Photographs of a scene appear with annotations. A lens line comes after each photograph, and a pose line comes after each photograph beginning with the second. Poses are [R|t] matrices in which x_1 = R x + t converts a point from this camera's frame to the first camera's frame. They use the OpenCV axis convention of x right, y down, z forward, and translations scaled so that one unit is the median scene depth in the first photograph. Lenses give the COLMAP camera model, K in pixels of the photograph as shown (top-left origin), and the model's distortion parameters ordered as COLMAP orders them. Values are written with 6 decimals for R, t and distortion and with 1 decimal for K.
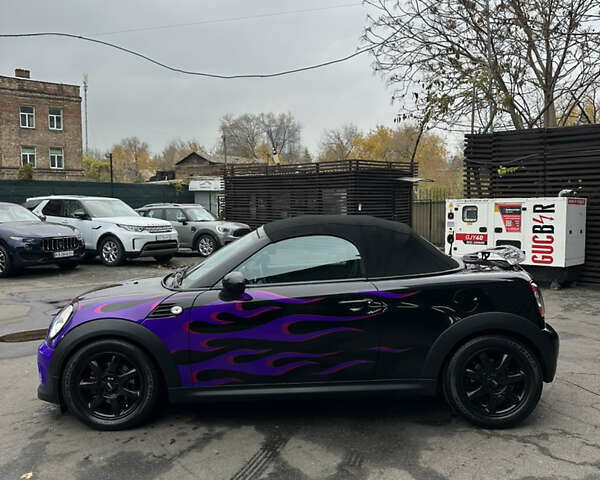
lens RADIAL K [[575.2, 0, 300.0], [0, 575.2, 240.0], [0, 0, 1]] dist [0.142026, -0.295010]
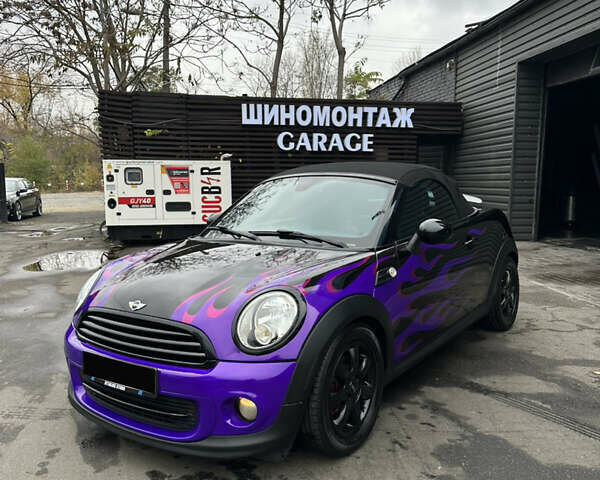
lens RADIAL K [[575.2, 0, 300.0], [0, 575.2, 240.0], [0, 0, 1]] dist [0.142026, -0.295010]
pose [[0.538914, -0.085197, 0.838041, -0.387607], [0.049086, 0.996358, 0.069726, 0.006697], [-0.840929, 0.003560, 0.541133, 0.275972]]
